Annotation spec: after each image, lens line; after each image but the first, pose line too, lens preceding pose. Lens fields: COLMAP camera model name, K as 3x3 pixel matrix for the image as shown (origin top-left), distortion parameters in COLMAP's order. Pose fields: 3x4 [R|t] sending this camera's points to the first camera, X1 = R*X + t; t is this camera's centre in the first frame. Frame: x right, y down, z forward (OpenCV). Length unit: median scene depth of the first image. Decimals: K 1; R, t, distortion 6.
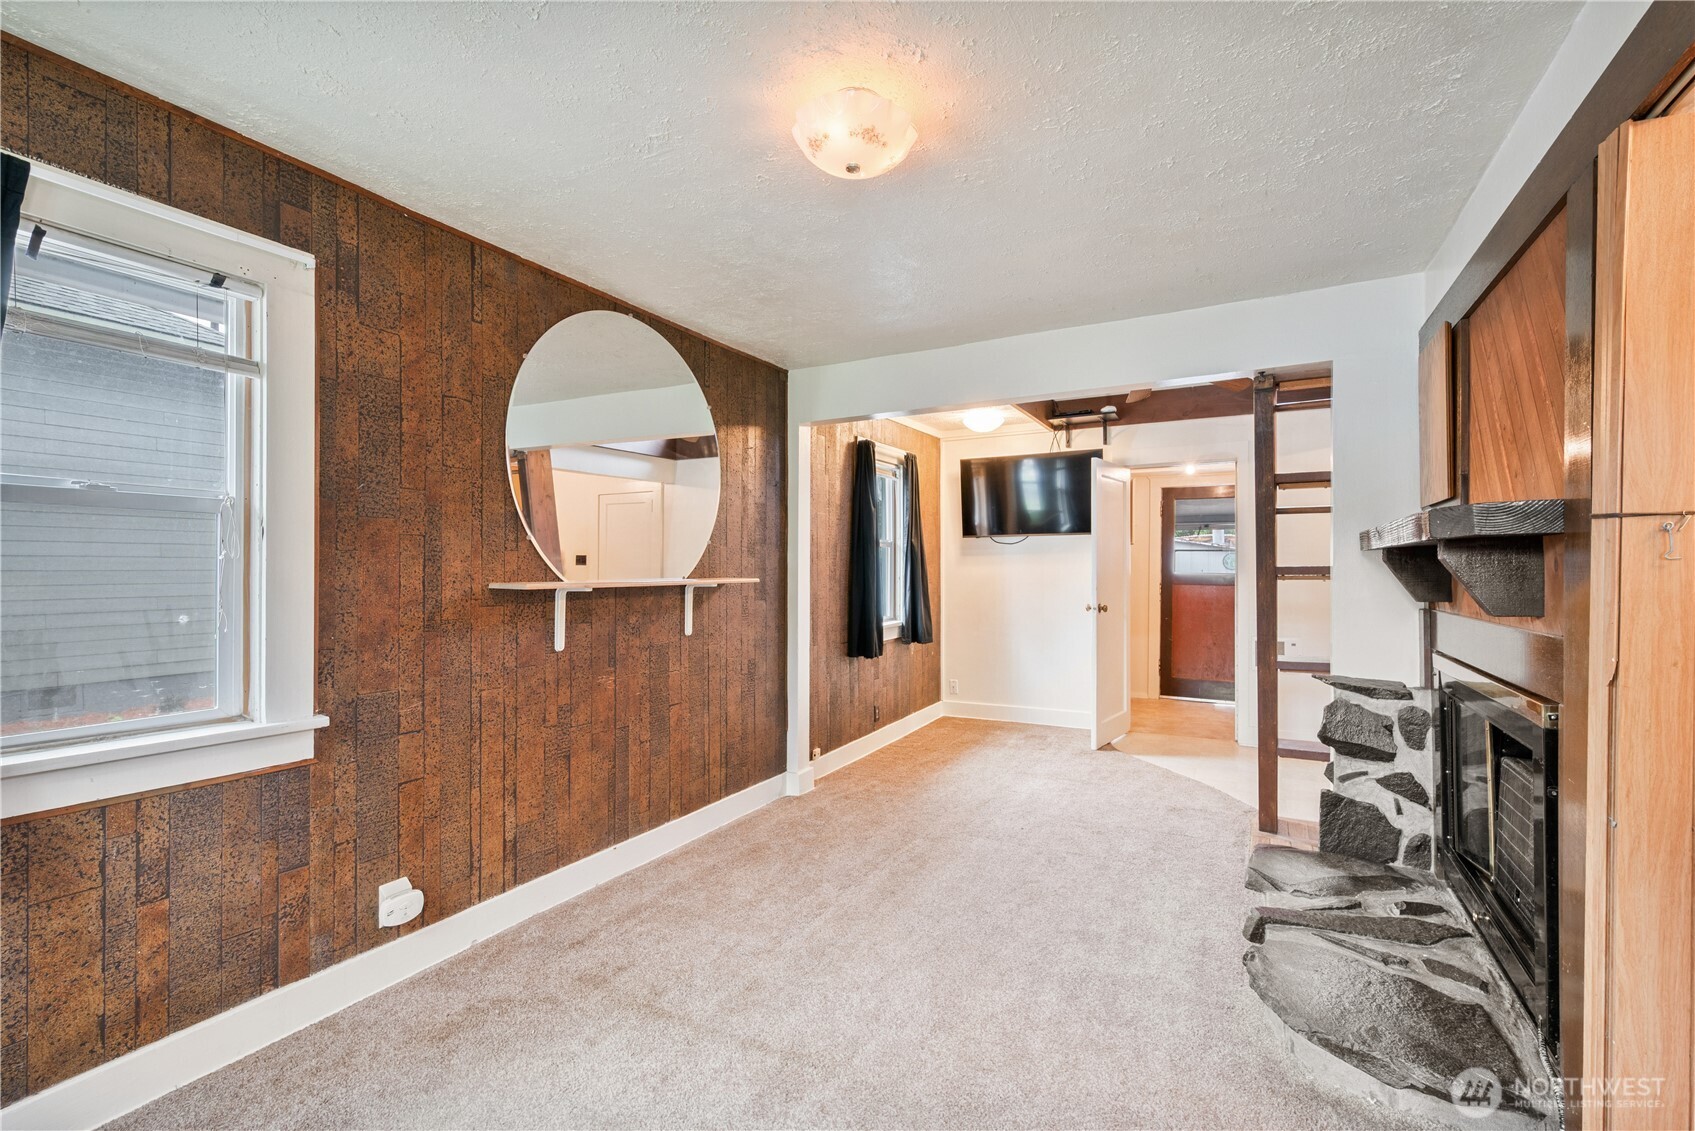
lens RADIAL K [[761.2, 0, 848.7], [0, 761.2, 565.4], [0, 0, 1]] dist [-0.001353, -0.000306]
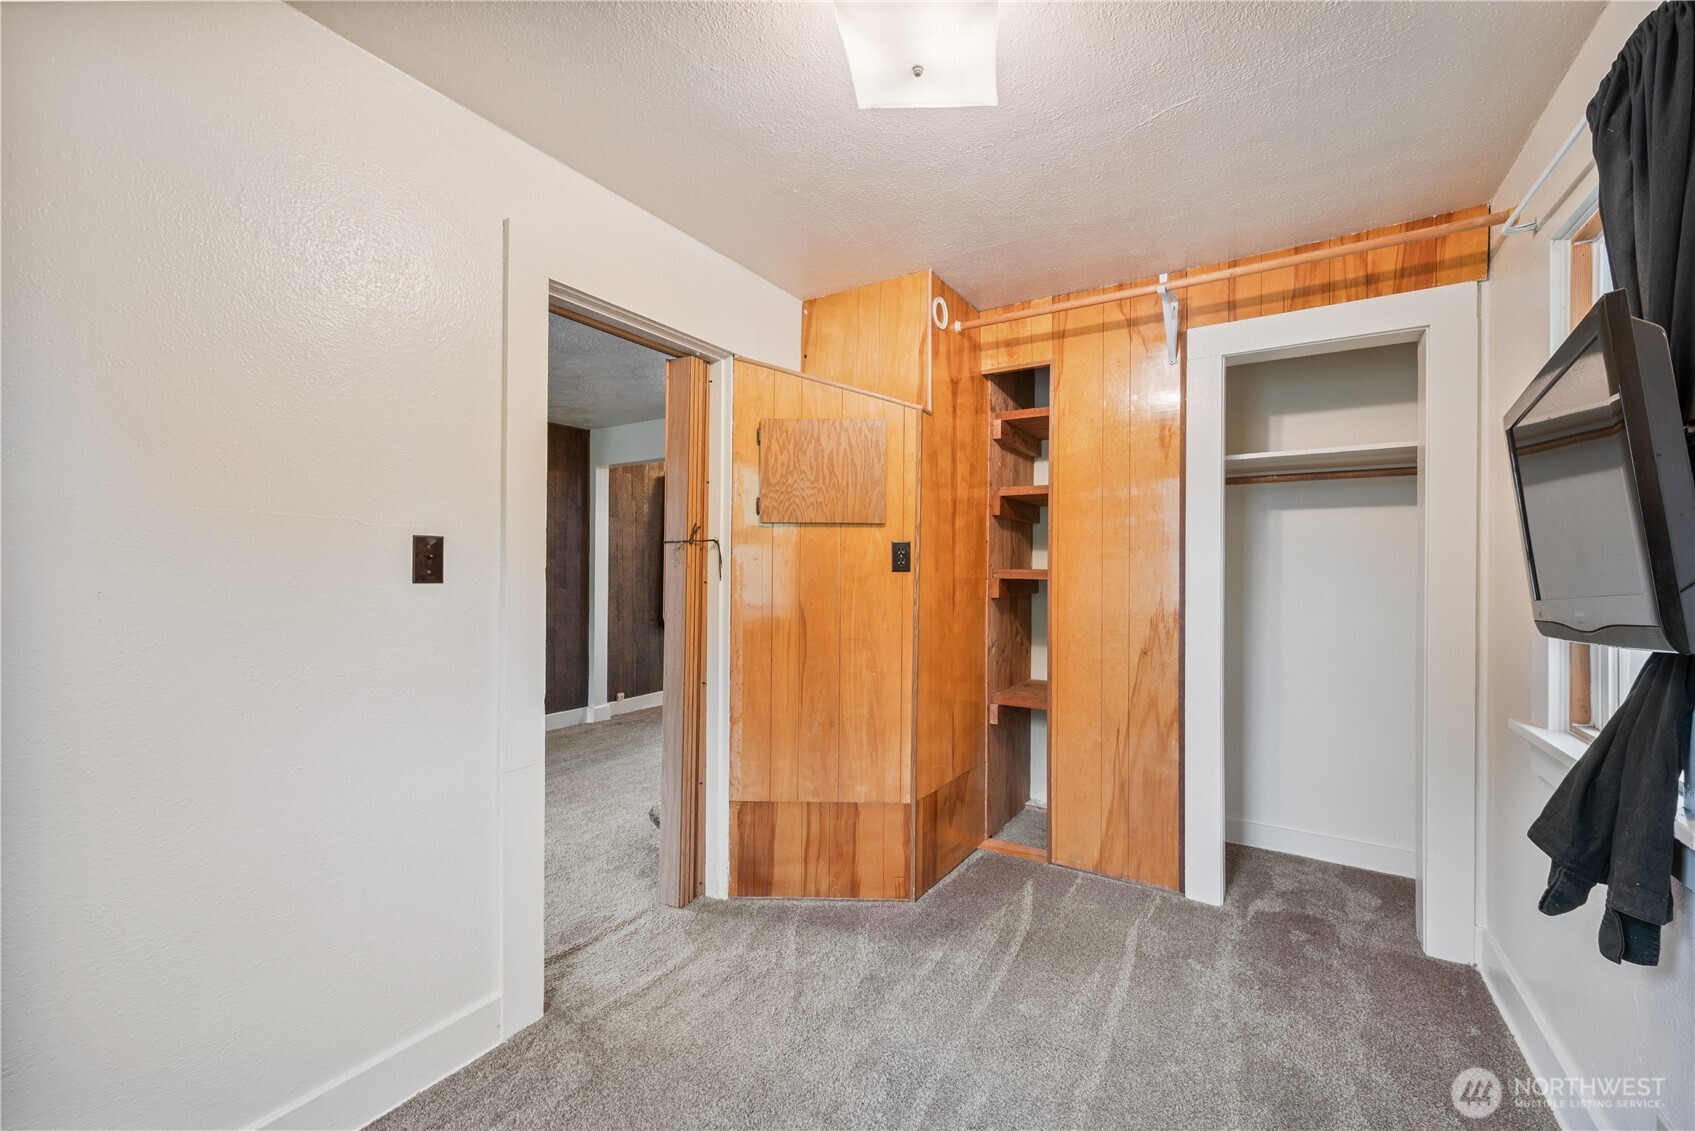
lens RADIAL K [[682.2, 0, 844.9], [0, 682.2, 562.0], [0, 0, 1]] dist [-0.000746, -0.000012]
pose [[0.998186, 0.003840, -0.060086, 0.626279], [-0.004094, 0.999983, -0.004102, -0.002159], [0.060069, 0.004340, 0.998185, -0.346157]]
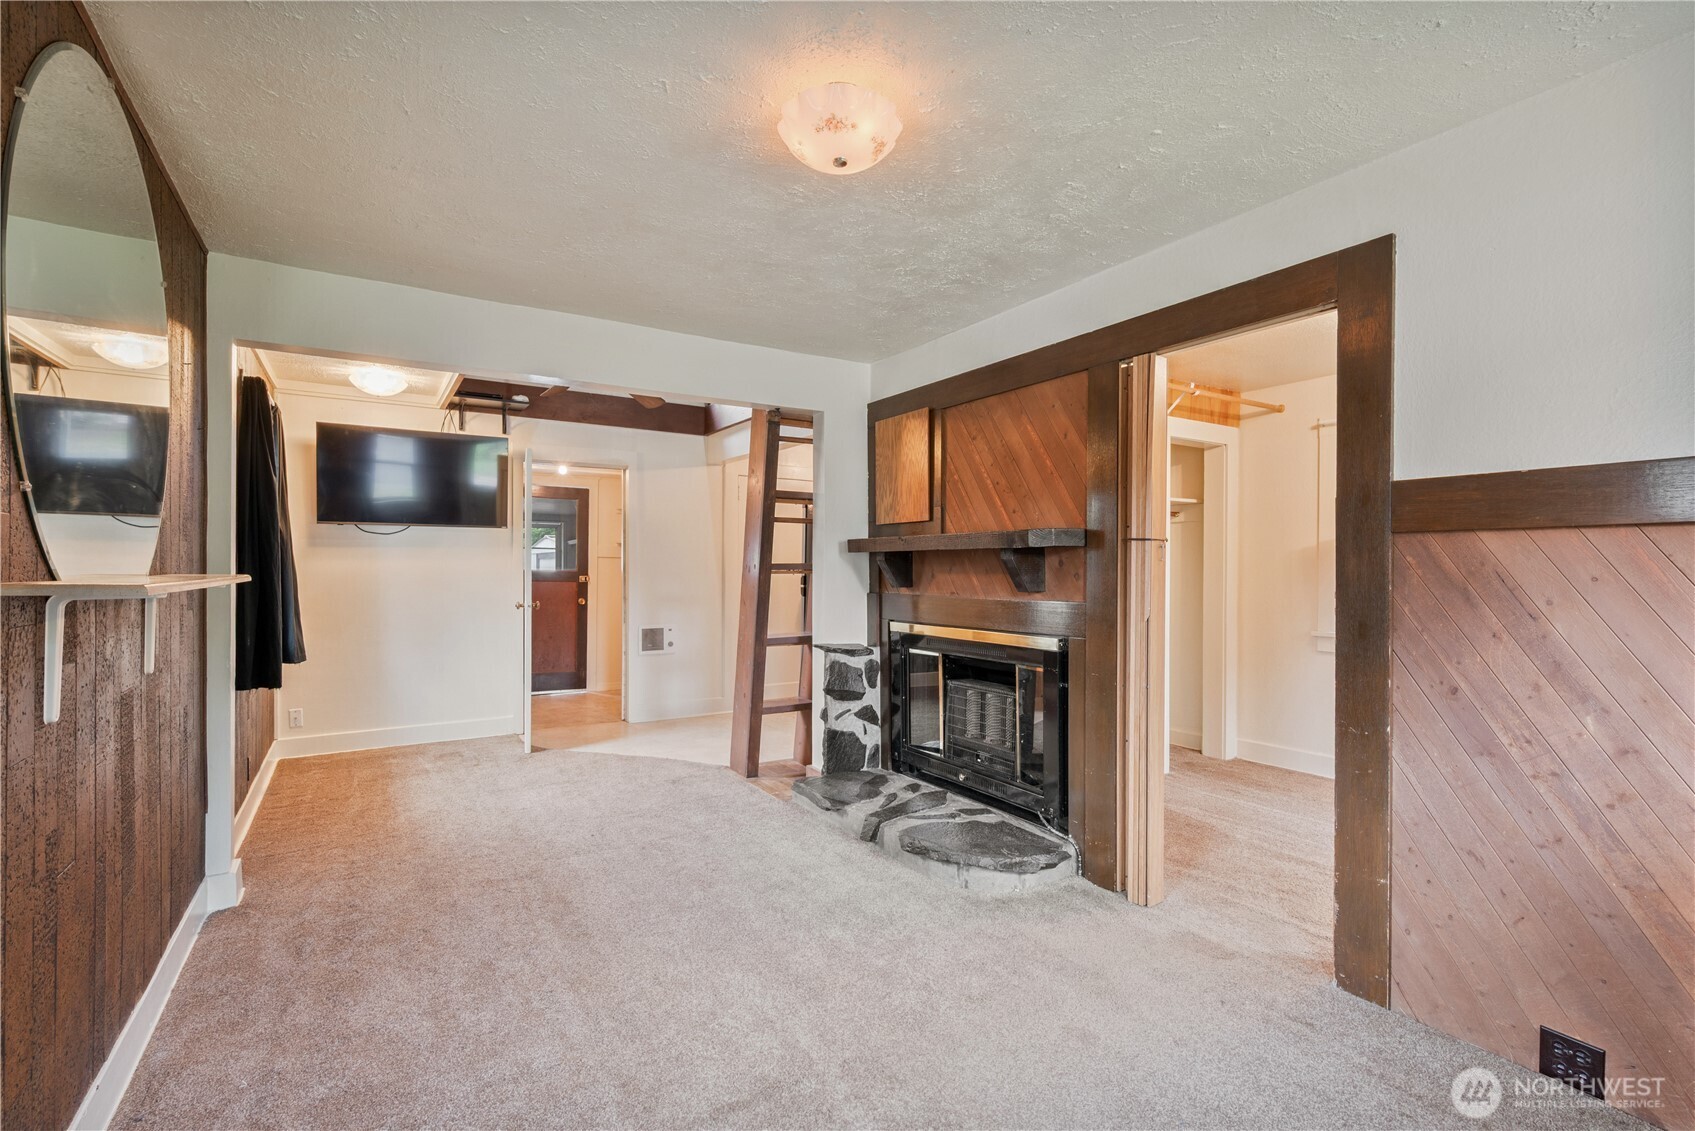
lens RADIAL K [[761.2, 0, 848.7], [0, 761.2, 569.2], [0, 0, 1]] dist [-0.001353, -0.000306]
pose [[0.489458, 0.000725, 0.872027, -0.484553], [-0.007639, 0.999965, 0.003457, 0.006031], [-0.871993, -0.008353, 0.489446, 0.275574]]
